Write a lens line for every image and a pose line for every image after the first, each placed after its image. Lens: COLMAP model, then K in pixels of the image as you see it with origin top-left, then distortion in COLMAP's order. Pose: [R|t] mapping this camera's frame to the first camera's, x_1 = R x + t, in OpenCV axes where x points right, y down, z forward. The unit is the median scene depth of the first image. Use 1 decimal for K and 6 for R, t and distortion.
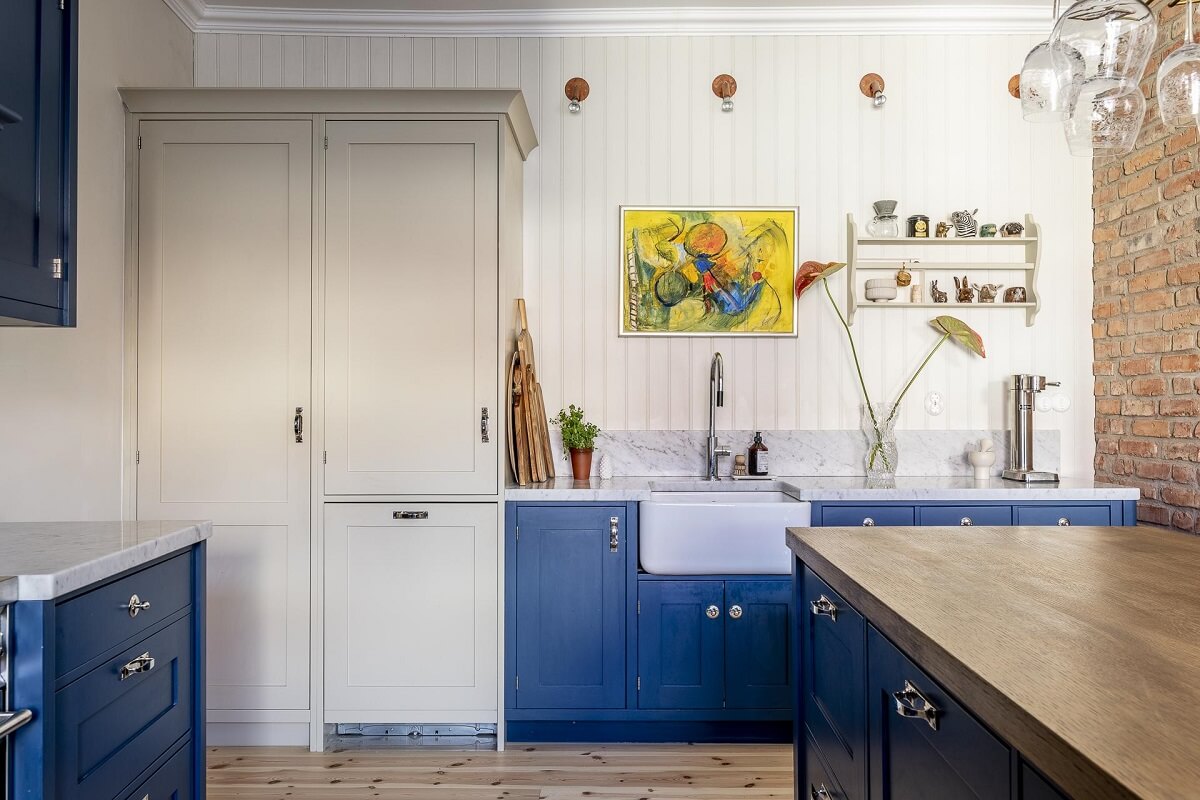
lens RADIAL K [[874.4, 0, 600.0], [0, 874.4, 400.0], [0, 0, 1]] dist [0.001818, 0.001778]
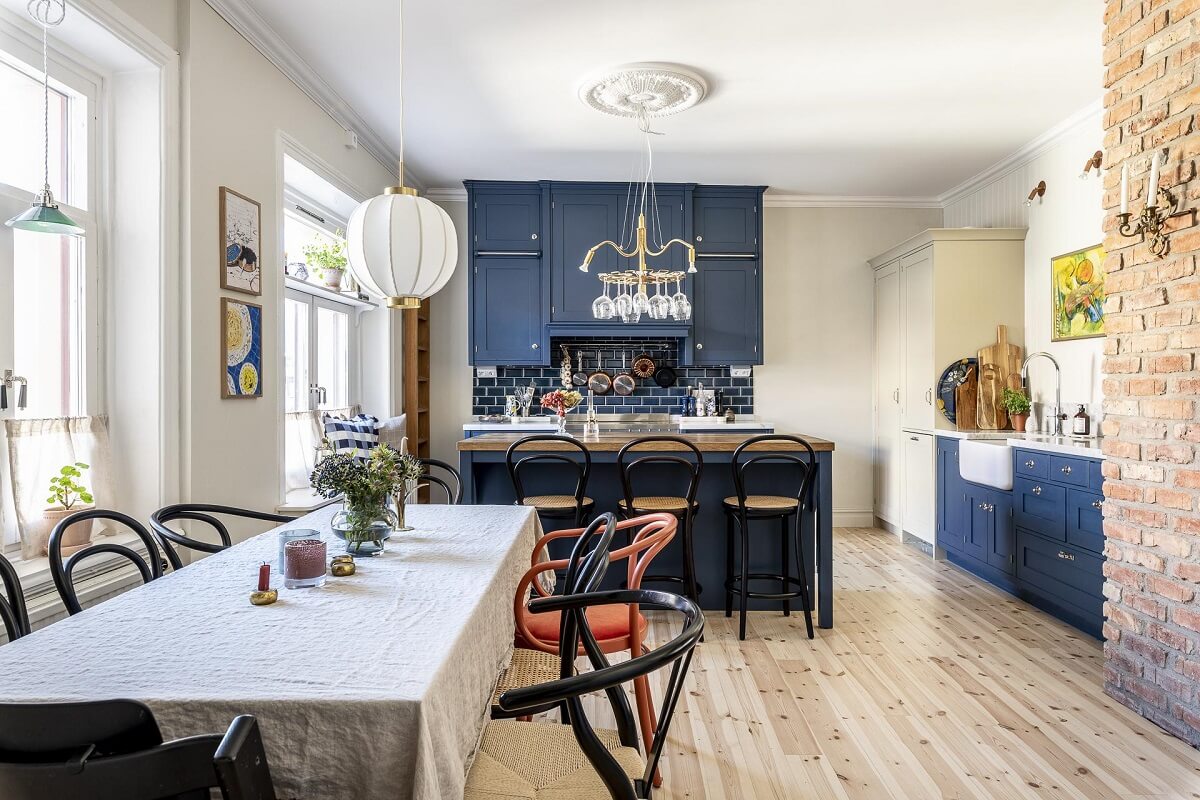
lens RADIAL K [[874.4, 0, 600.0], [0, 874.4, 400.0], [0, 0, 1]] dist [0.001818, 0.001778]
pose [[-0.008578, 0.006981, -0.999939, 1.693707], [0.003275, 0.999970, 0.006953, 0.017154], [0.999958, -0.003215, -0.008601, 0.228068]]
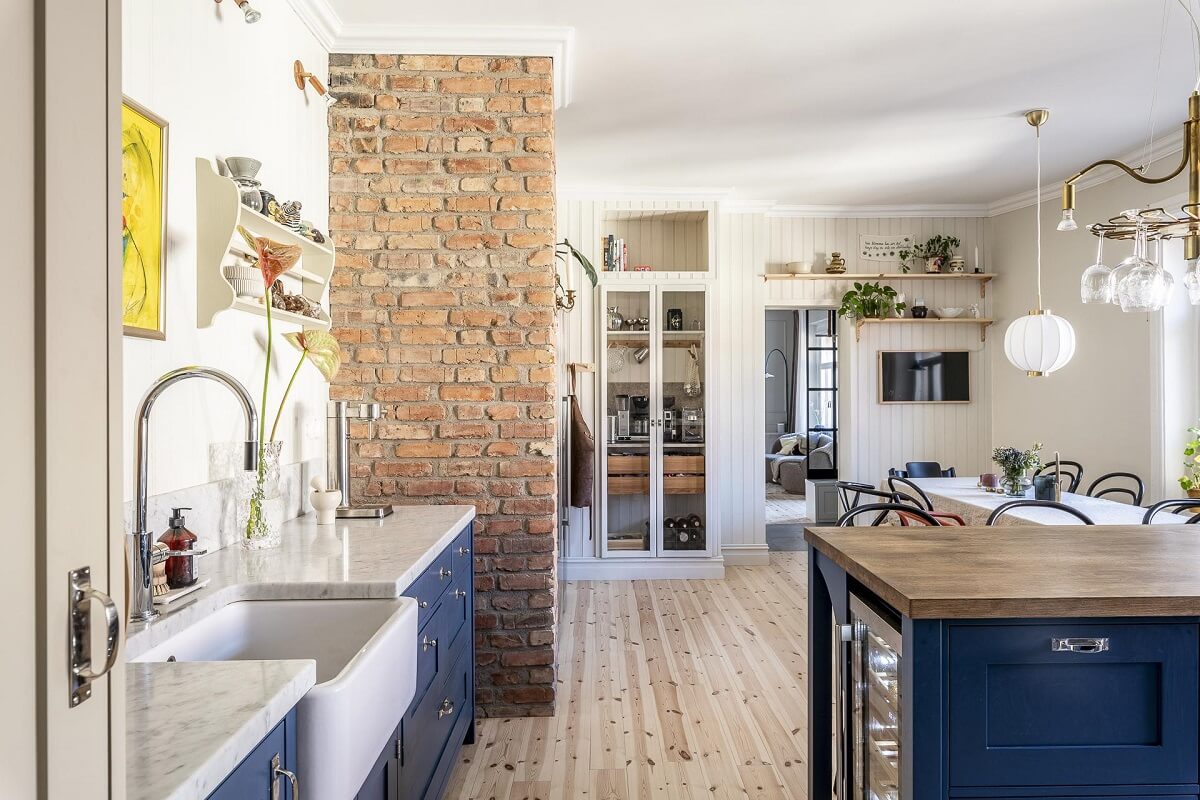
lens RADIAL K [[750.3, 0, 600.0], [0, 750.3, 400.0], [0, 0, 1]] dist [0.000430, -0.000030]
pose [[-0.000926, -0.008035, 0.999967, -0.312042], [-0.000839, 0.999967, 0.008034, -0.037995], [-0.999999, -0.000832, -0.000933, 0.759827]]
